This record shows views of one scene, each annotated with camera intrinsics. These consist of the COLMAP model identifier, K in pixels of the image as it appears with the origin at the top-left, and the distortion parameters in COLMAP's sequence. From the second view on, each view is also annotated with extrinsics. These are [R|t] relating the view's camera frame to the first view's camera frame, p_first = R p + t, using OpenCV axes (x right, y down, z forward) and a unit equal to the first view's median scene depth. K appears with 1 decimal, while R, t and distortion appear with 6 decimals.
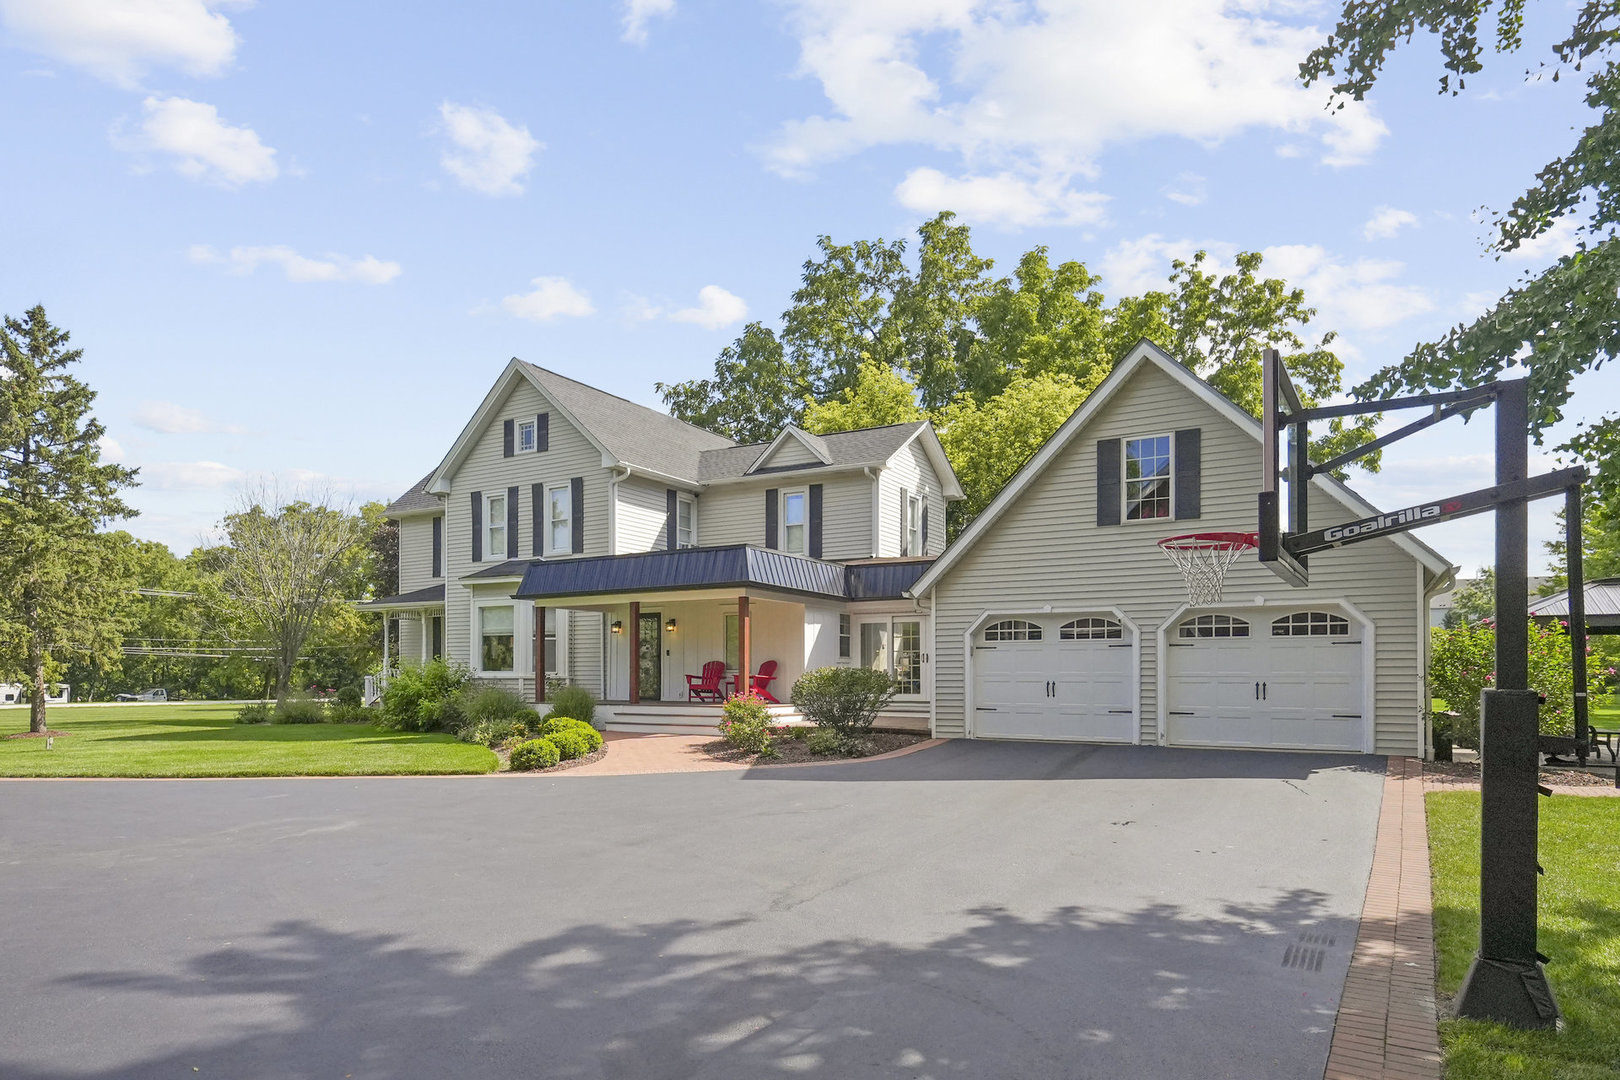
lens RADIAL K [[986.5, 0, 810.0], [0, 986.5, 540.0], [0, 0, 1]] dist [-0.000923, -0.000278]
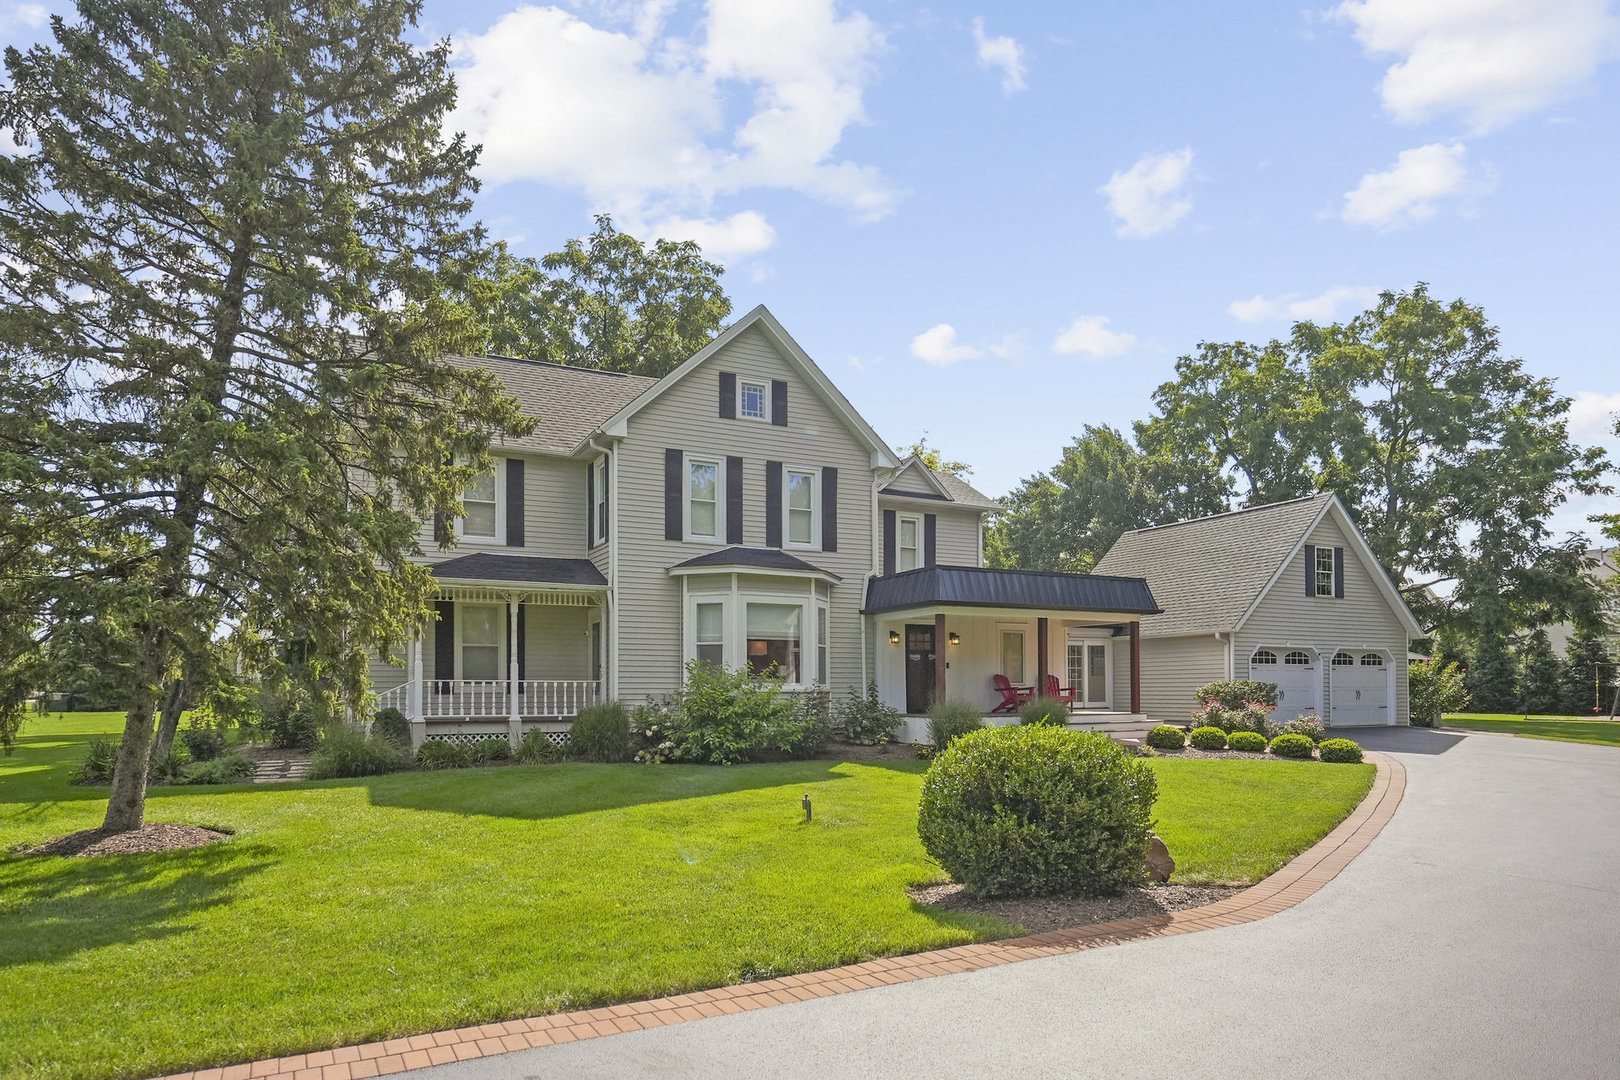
lens RADIAL K [[986.5, 0, 810.0], [0, 986.5, 540.0], [0, 0, 1]] dist [-0.000923, -0.000278]
pose [[0.501014, 0.126206, 0.856187, -0.973146], [-0.112883, 0.990388, -0.079933, 0.073109], [-0.858046, -0.056601, 0.510445, 0.534031]]
